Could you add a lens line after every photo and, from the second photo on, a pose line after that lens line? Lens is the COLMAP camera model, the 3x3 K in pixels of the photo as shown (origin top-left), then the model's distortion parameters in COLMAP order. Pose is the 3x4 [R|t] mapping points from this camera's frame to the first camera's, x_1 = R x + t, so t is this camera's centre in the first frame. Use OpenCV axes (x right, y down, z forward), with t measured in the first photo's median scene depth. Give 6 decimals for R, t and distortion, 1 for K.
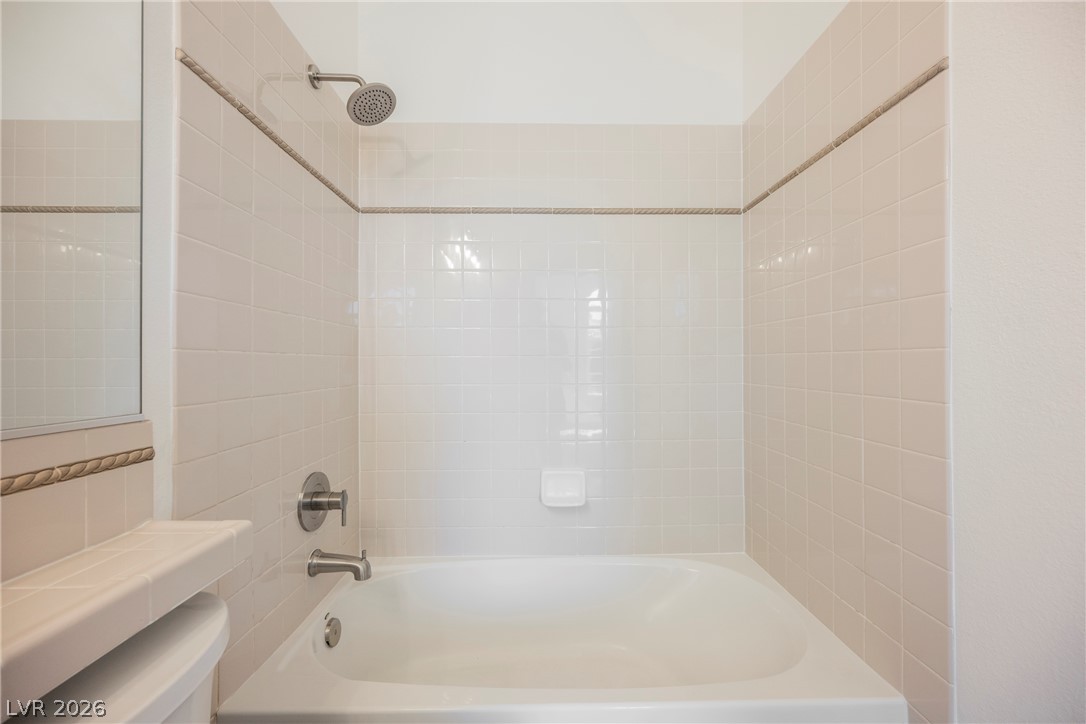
lens RADIAL K [[424.5, 0, 546.7], [0, 424.5, 362.1], [0, 0, 1]] dist [-0.003077, -0.000105]
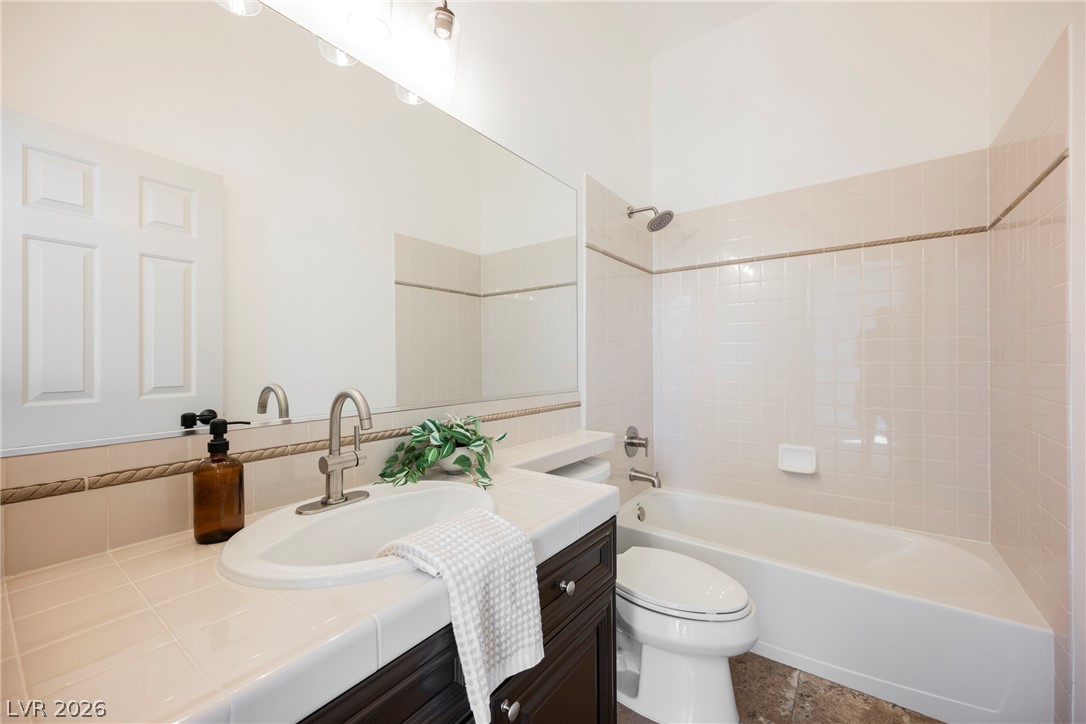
lens RADIAL K [[424.5, 0, 546.0], [0, 424.5, 360.1], [0, 0, 1]] dist [-0.003077, -0.000105]
pose [[0.793817, -0.001803, -0.608155, 0.287558], [0.005636, 0.999974, 0.004392, -0.039405], [0.608131, -0.006914, 0.793806, -0.707286]]
